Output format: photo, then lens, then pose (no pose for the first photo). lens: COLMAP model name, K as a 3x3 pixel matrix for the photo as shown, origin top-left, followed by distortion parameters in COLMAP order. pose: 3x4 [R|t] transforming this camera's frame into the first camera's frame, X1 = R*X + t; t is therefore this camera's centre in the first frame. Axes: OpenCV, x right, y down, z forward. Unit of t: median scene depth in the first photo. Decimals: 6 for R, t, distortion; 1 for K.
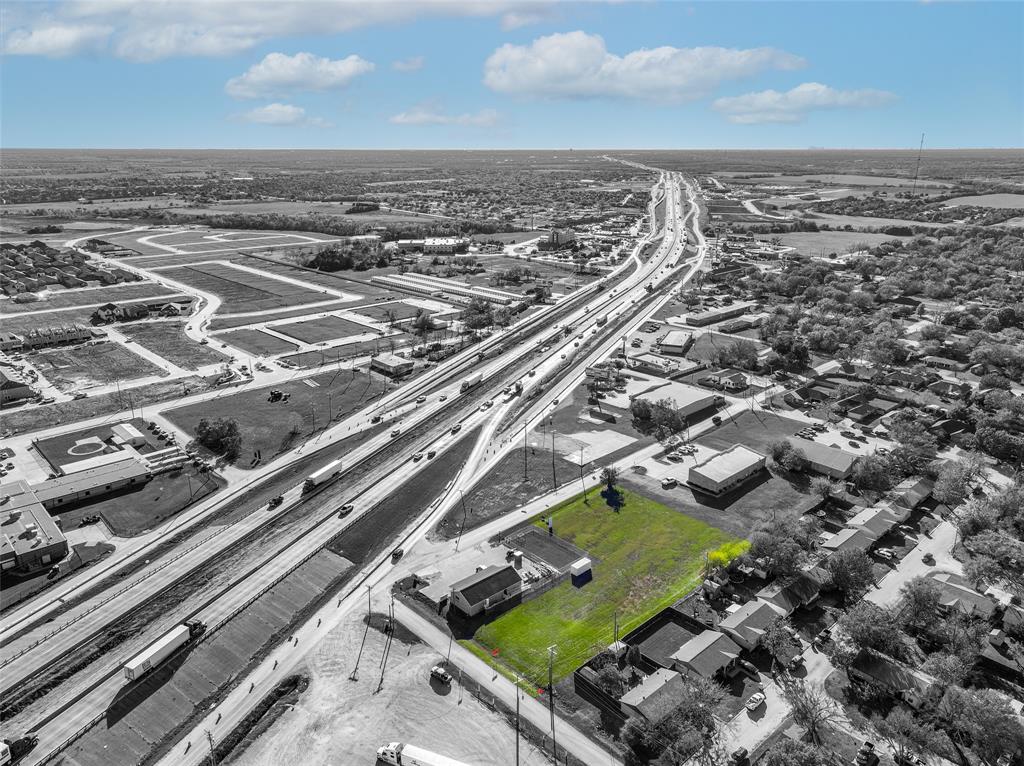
lens RADIAL K [[727.8, 0, 514.7], [0, 727.8, 385.2], [0, 0, 1]] dist [0.007321, 0.000817]
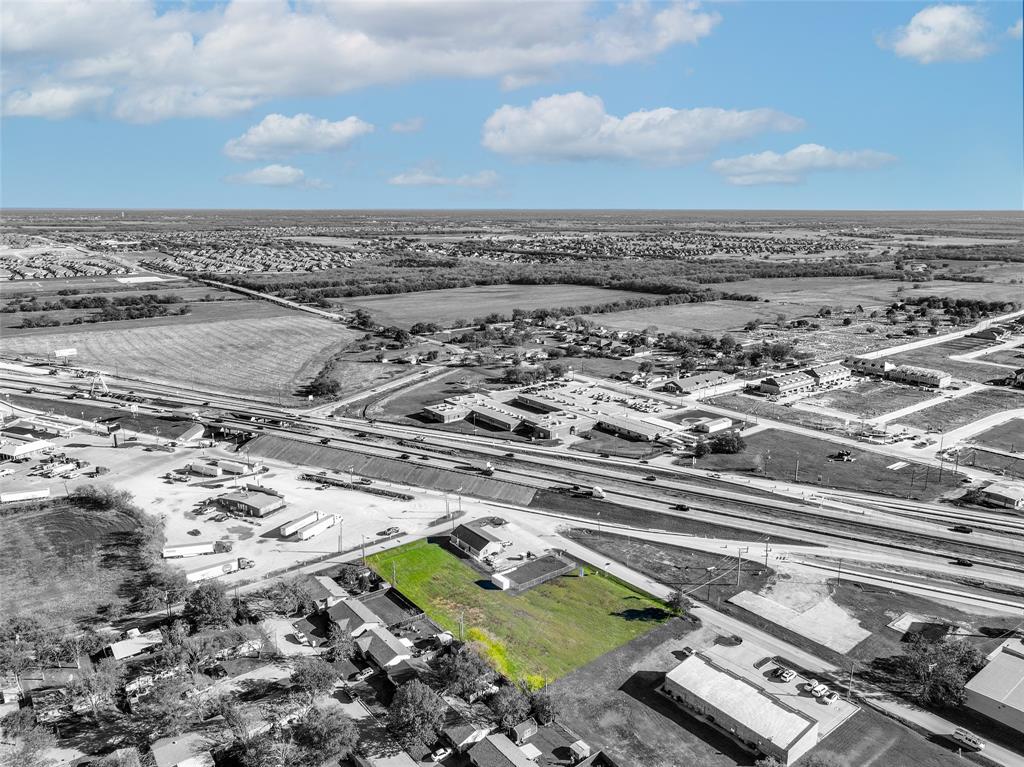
lens RADIAL K [[727.8, 0, 514.7], [0, 727.8, 385.7], [0, 0, 1]] dist [0.007321, 0.000817]
pose [[-0.081555, 0.233744, -0.968872, 0.796239], [-0.312104, 0.917228, 0.247556, -0.220196], [0.946541, 0.322578, -0.001853, 0.681165]]
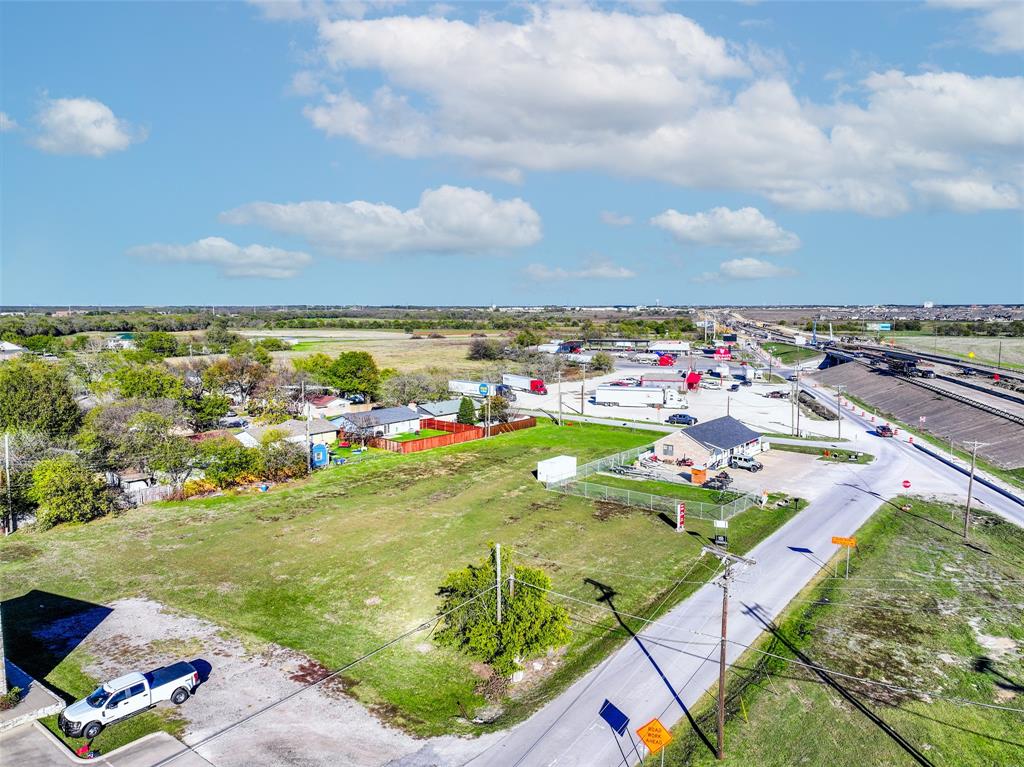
lens RADIAL K [[711.1, 0, 522.5], [0, 711.1, 380.2], [0, 0, 1]] dist [0.006202, 0.003115]
pose [[-0.986060, 0.016453, -0.165575, 0.141554], [-0.052383, 0.913804, 0.402763, 0.004179], [0.157930, 0.405822, -0.900204, 1.026873]]
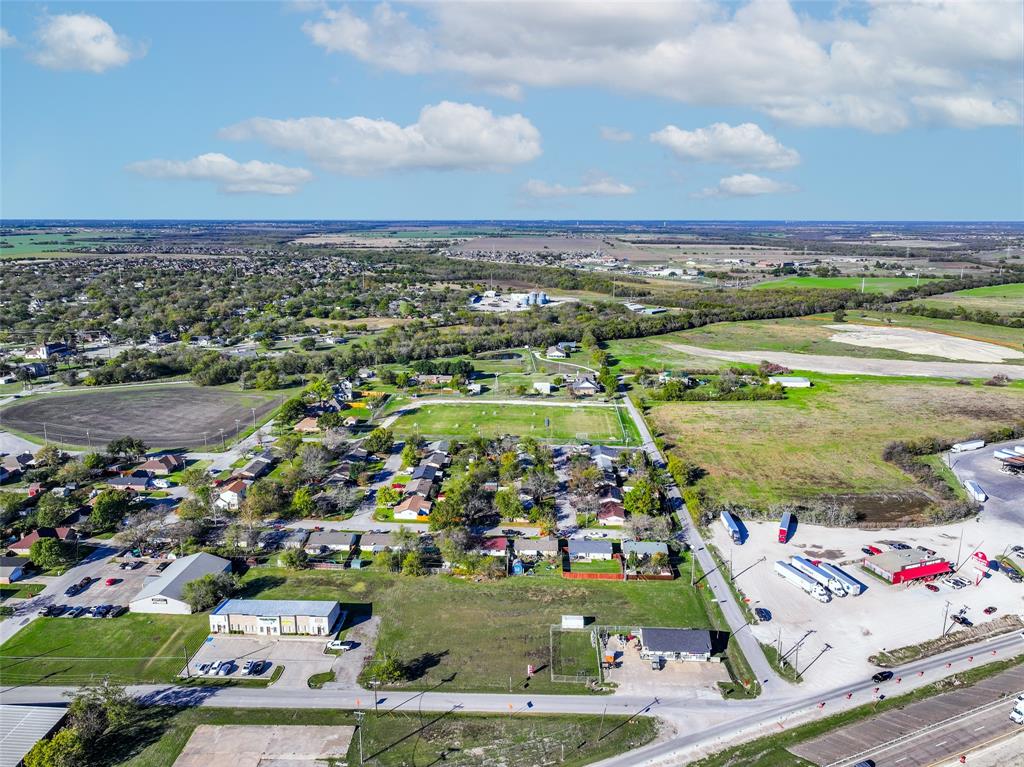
lens RADIAL K [[736.7, 0, 524.0], [0, 736.7, 379.7], [0, 0, 1]] dist [0.005707, -0.001263]
pose [[-0.716522, -0.151176, 0.680986, -0.367296], [0.214542, 0.881156, 0.421350, -0.356953], [-0.663753, 0.448006, -0.598934, 1.103219]]
